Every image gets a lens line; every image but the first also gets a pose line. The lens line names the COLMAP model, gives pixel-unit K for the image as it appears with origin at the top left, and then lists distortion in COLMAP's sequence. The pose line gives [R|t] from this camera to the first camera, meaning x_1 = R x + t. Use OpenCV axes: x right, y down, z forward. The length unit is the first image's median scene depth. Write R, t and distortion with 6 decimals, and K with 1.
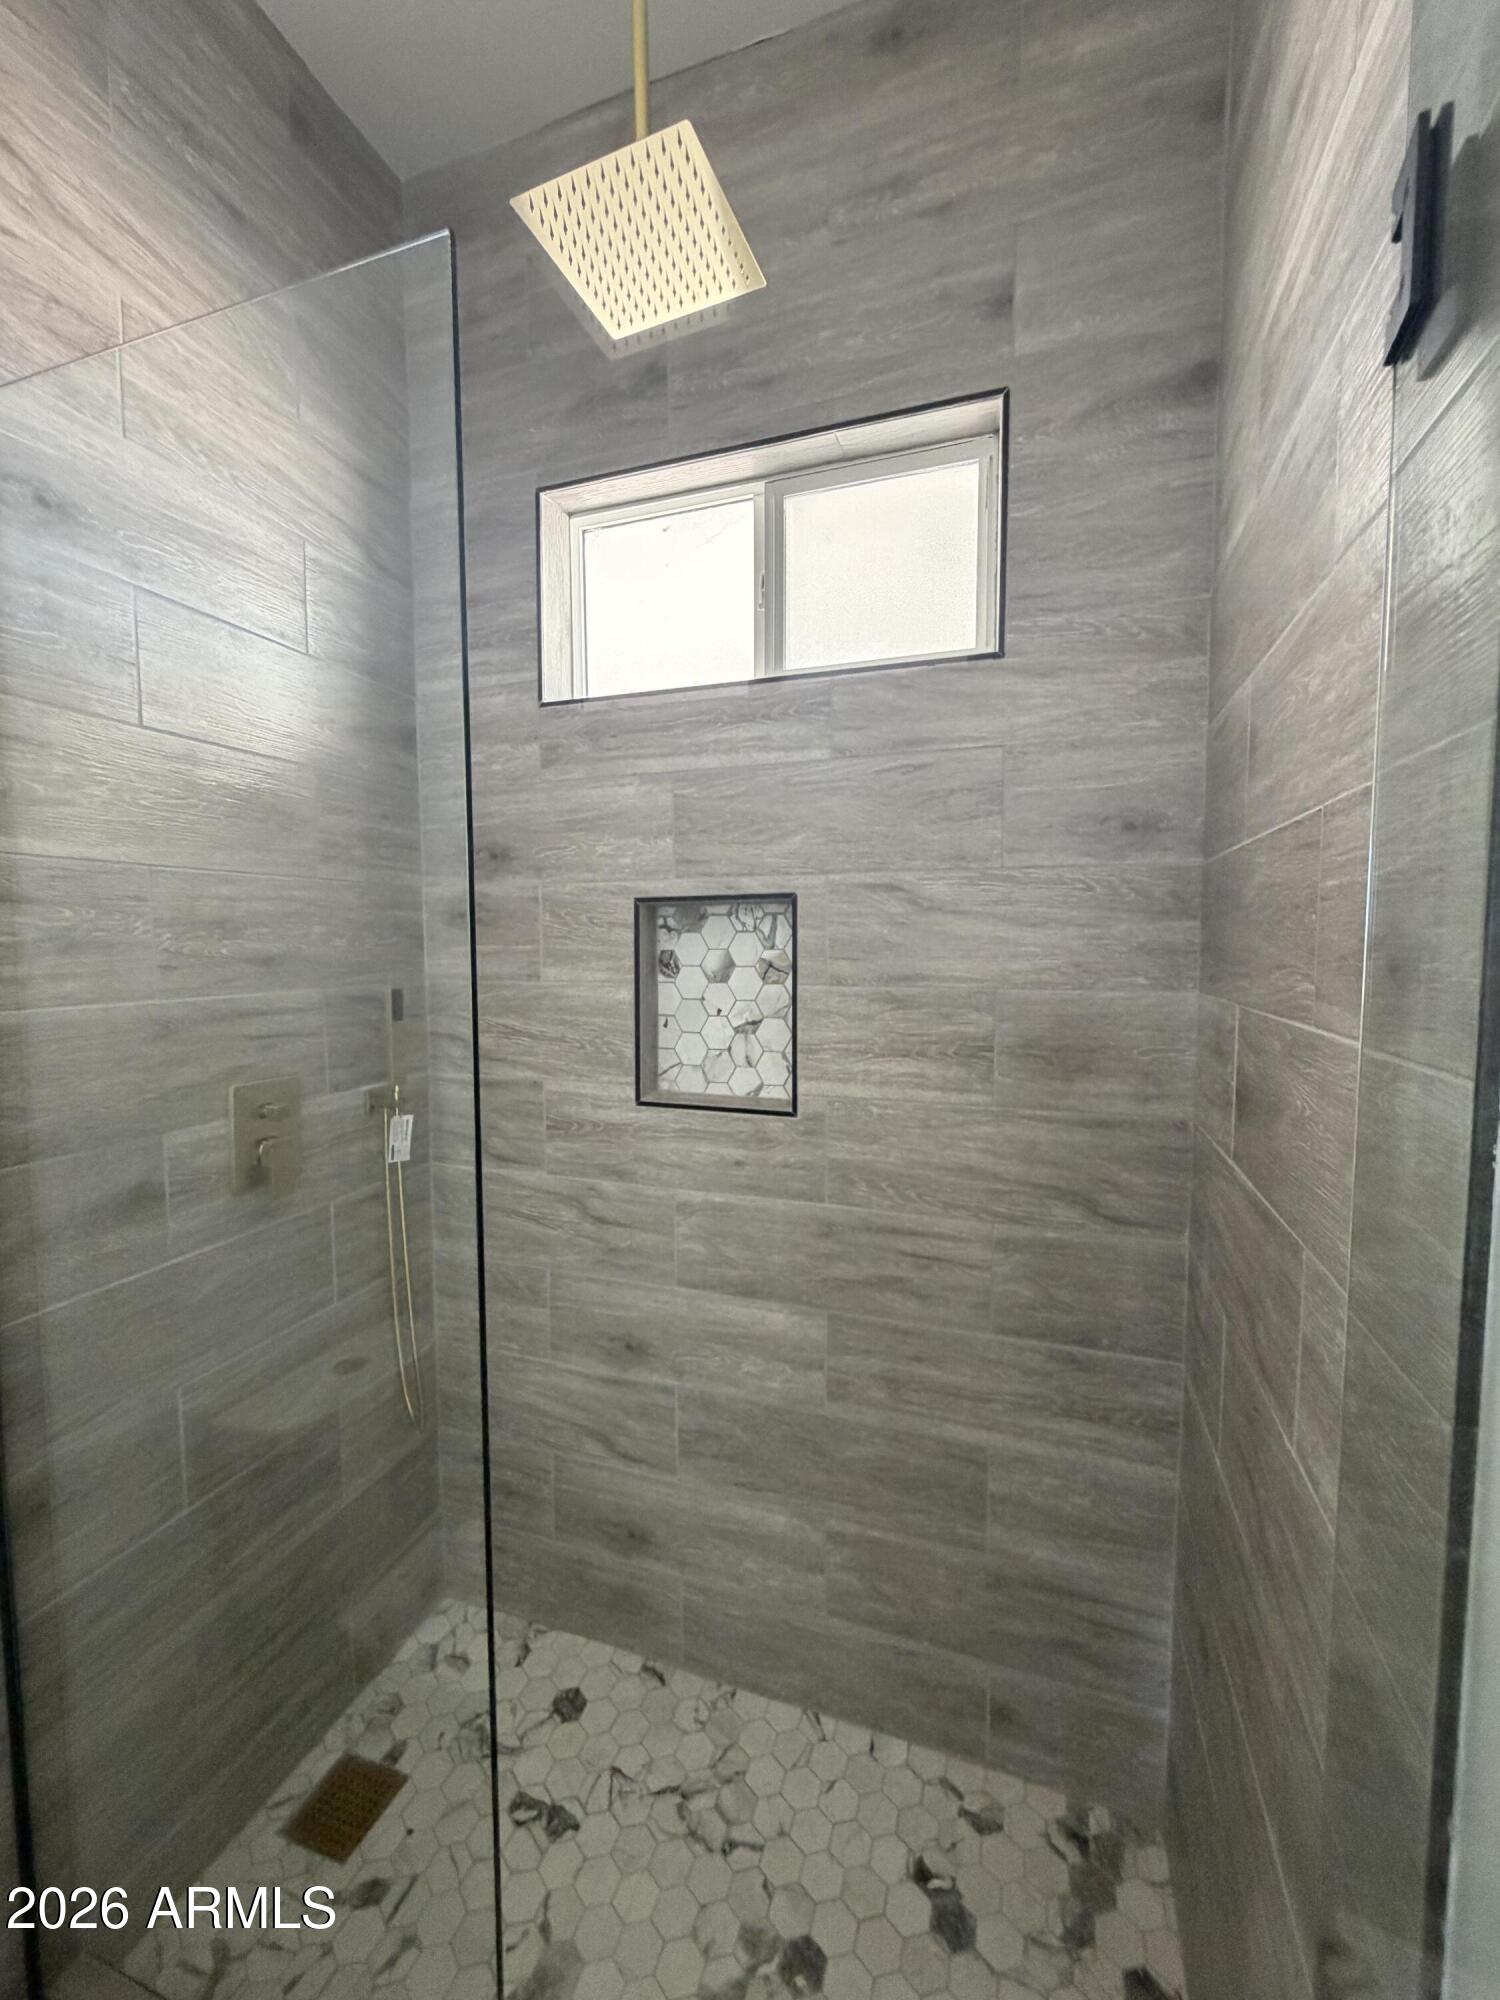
lens RADIAL K [[800.7, 0, 751.9], [0, 800.7, 993.6], [0, 0, 1]] dist [-0.000644, -0.000030]
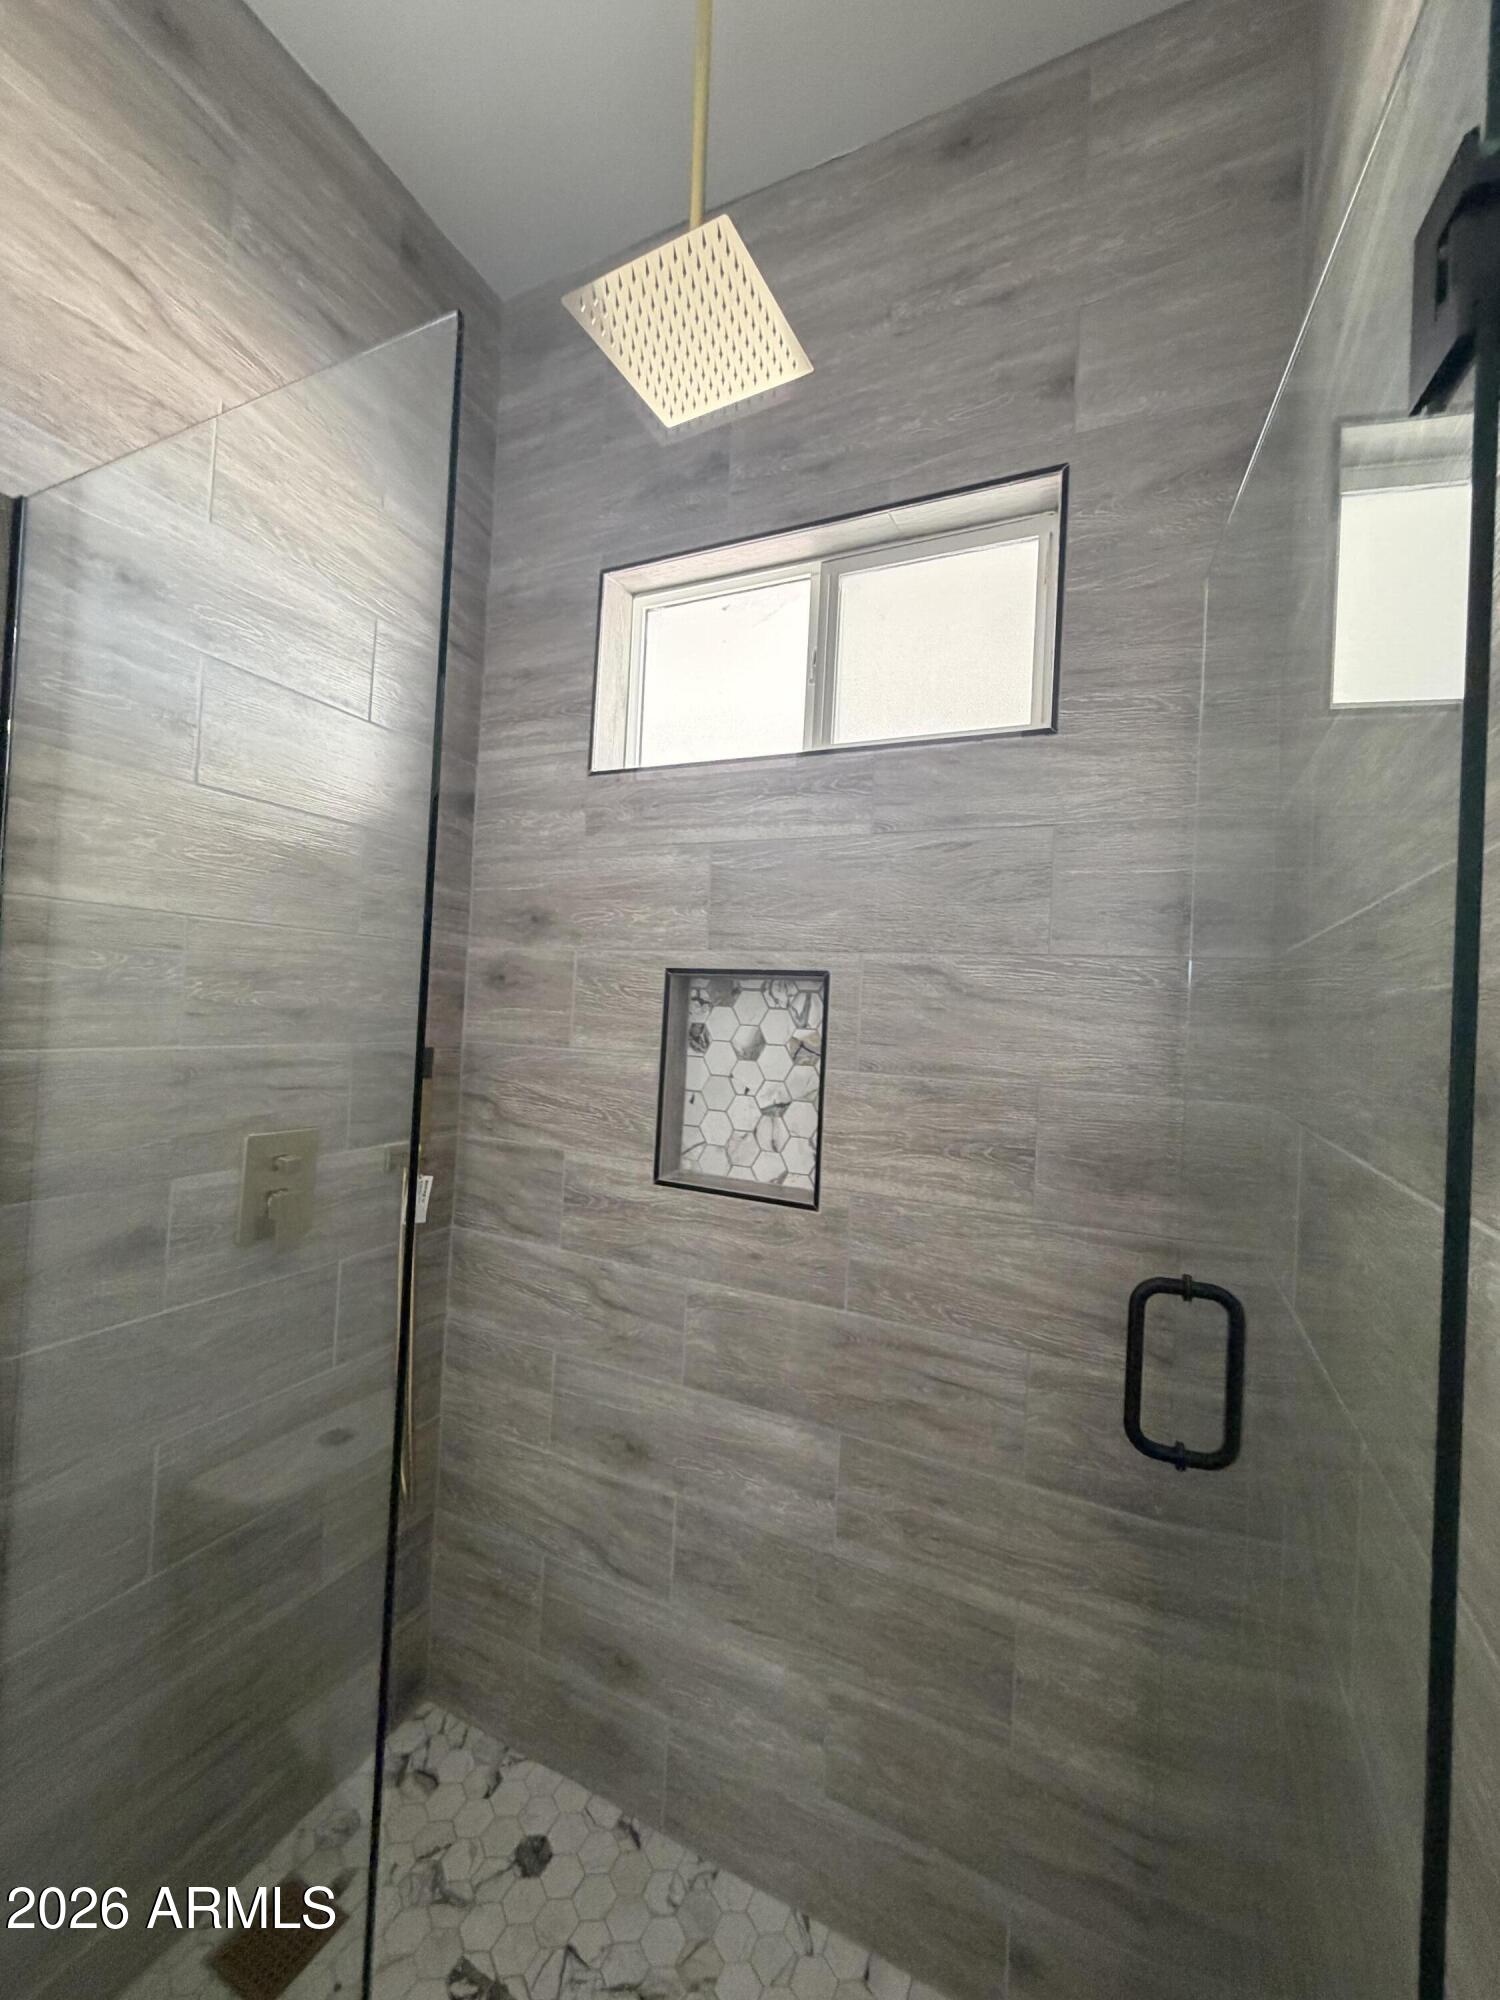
lens RADIAL K [[800.7, 0, 751.9], [0, 800.7, 993.6], [0, 0, 1]] dist [-0.000644, -0.000030]
pose [[0.992633, 0.050889, -0.109952, 0.071820], [-0.060449, 0.994508, -0.085438, -0.012853], [0.105000, 0.091455, 0.990258, 0.053762]]
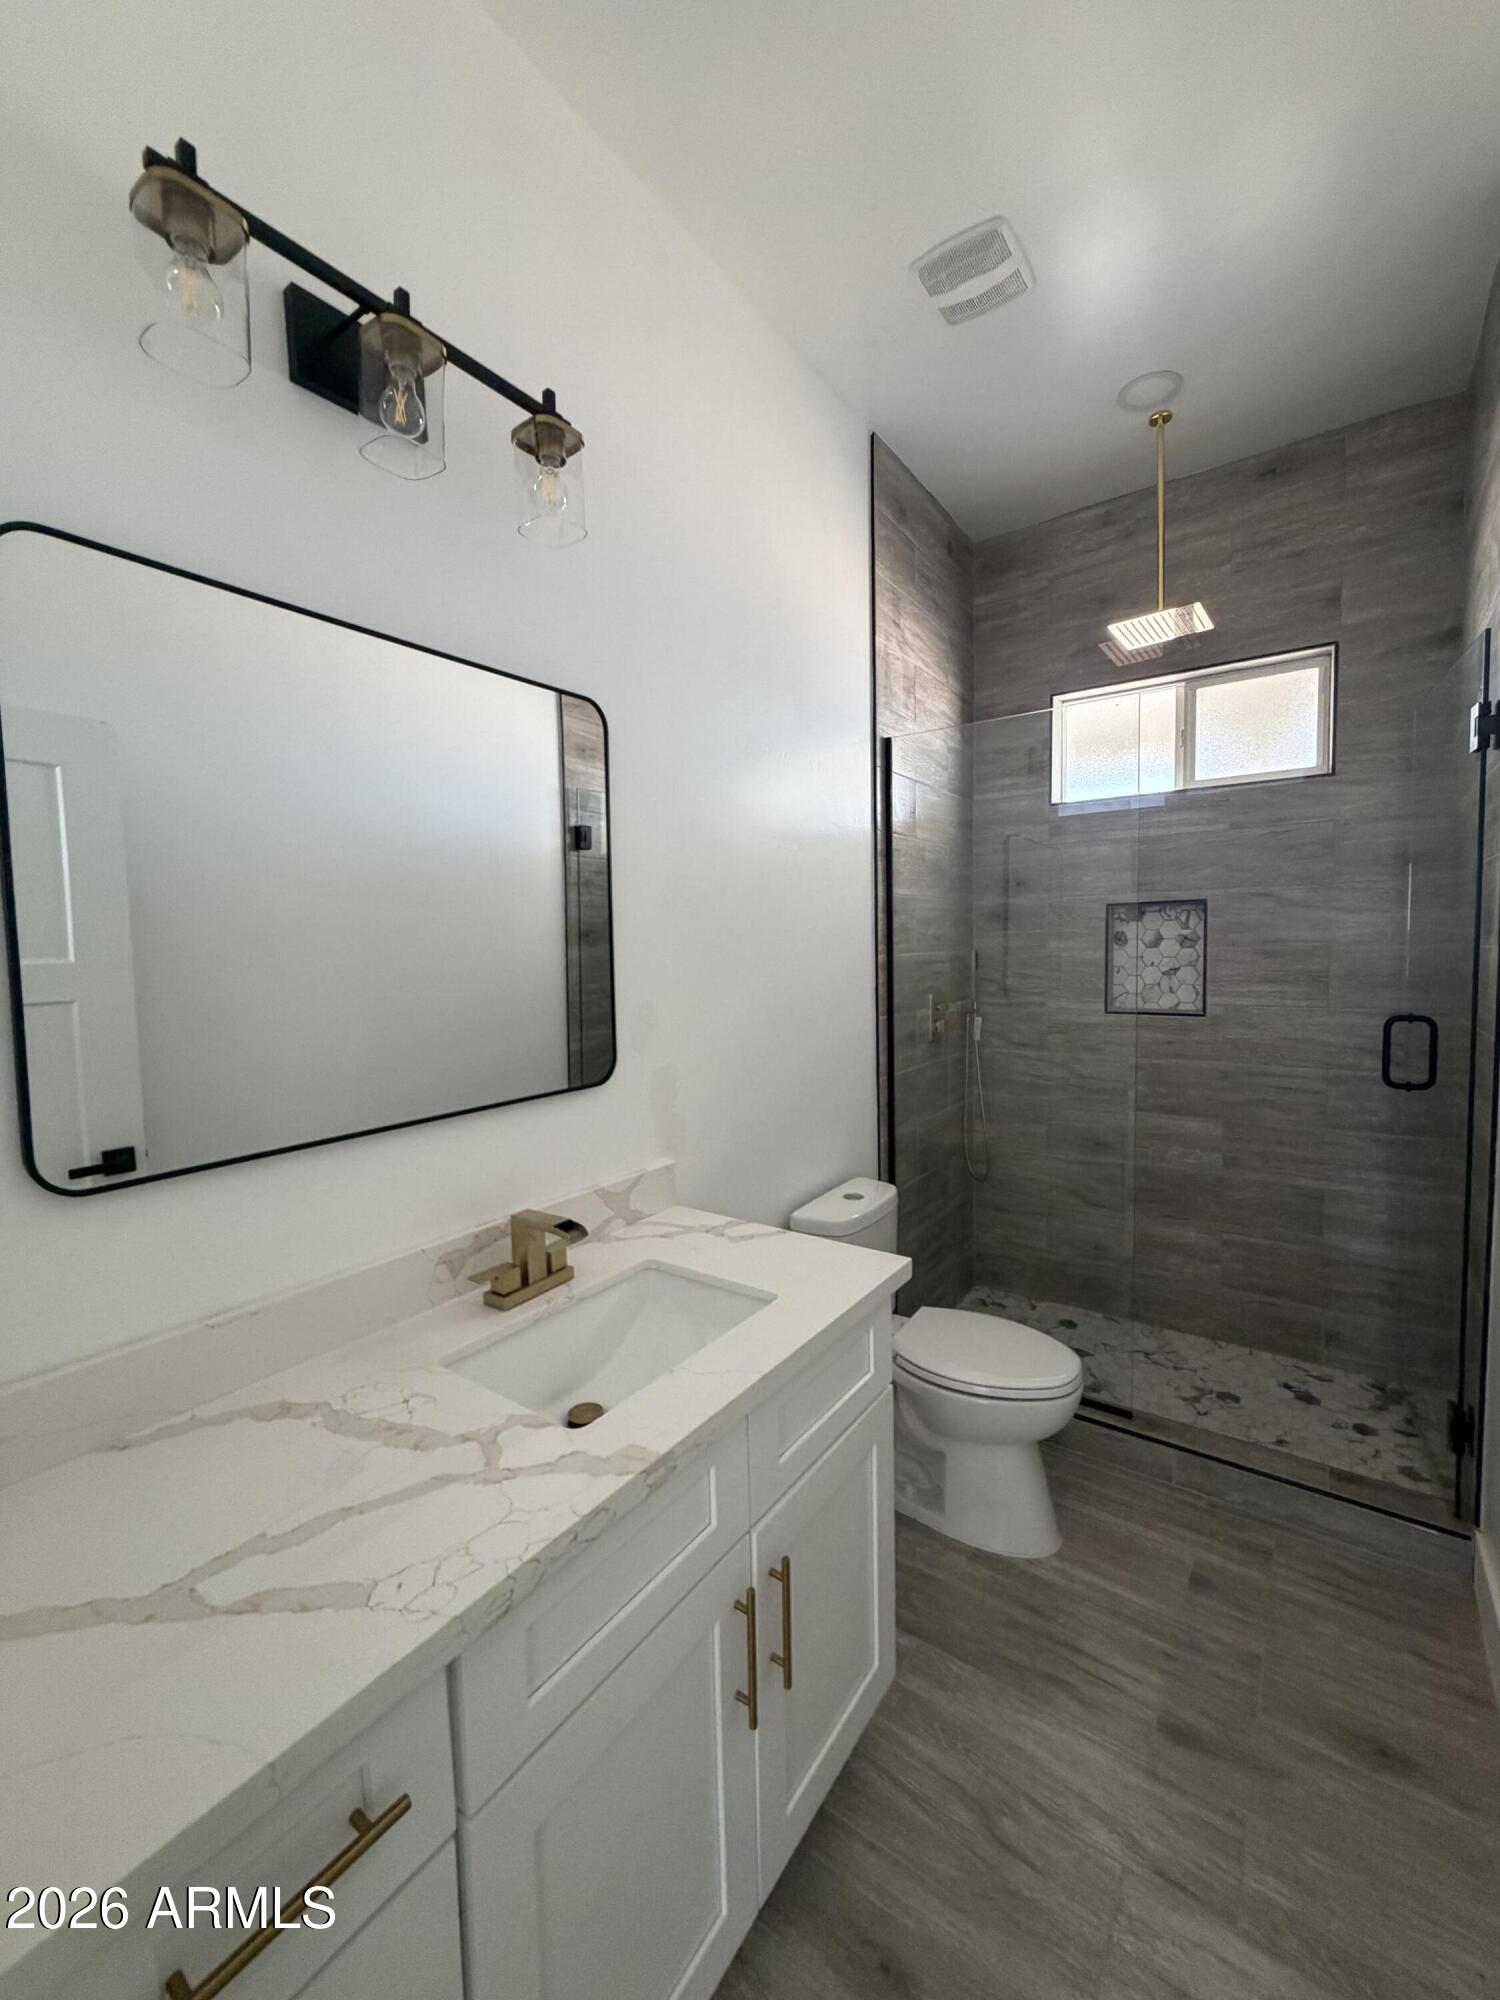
lens RADIAL K [[805.2, 0, 748.7], [0, 805.2, 992.6], [0, 0, 1]] dist [-0.000417, 0.000112]
pose [[0.958941, 0.001135, -0.283604, -0.460996], [-0.002473, 0.999987, -0.004361, 0.112926], [0.283596, 0.004883, 0.958932, -1.189689]]
